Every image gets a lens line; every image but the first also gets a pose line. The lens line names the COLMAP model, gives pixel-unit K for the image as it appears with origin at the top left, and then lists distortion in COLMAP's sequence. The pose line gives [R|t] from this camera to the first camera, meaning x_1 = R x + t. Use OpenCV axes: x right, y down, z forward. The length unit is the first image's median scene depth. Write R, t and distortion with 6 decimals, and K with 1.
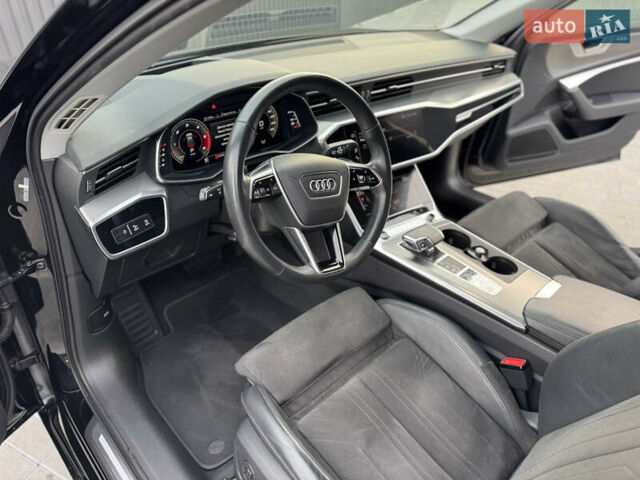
lens RADIAL K [[432.0, 0, 320.0], [0, 432.0, 240.0], [0, 0, 1]] dist [0.000516, -0.000598]
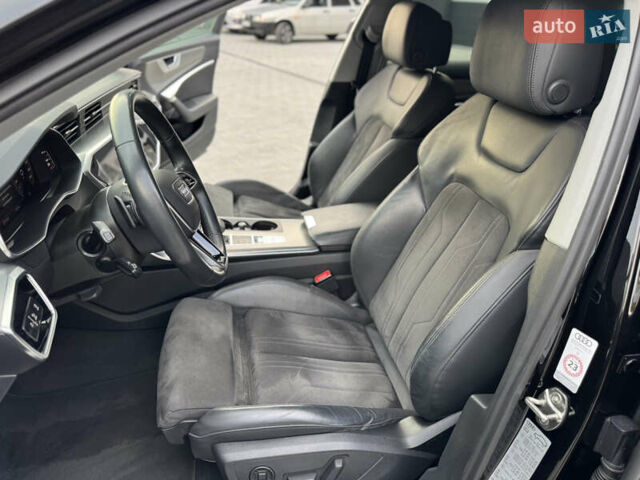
lens RADIAL K [[432.0, 0, 320.0], [0, 432.0, 240.0], [0, 0, 1]] dist [0.000516, -0.000598]
pose [[0.547392, -0.400868, 0.734620, -0.463684], [0.443750, 0.883280, 0.151335, -0.026017], [-0.709541, 0.243149, 0.661386, 0.078997]]
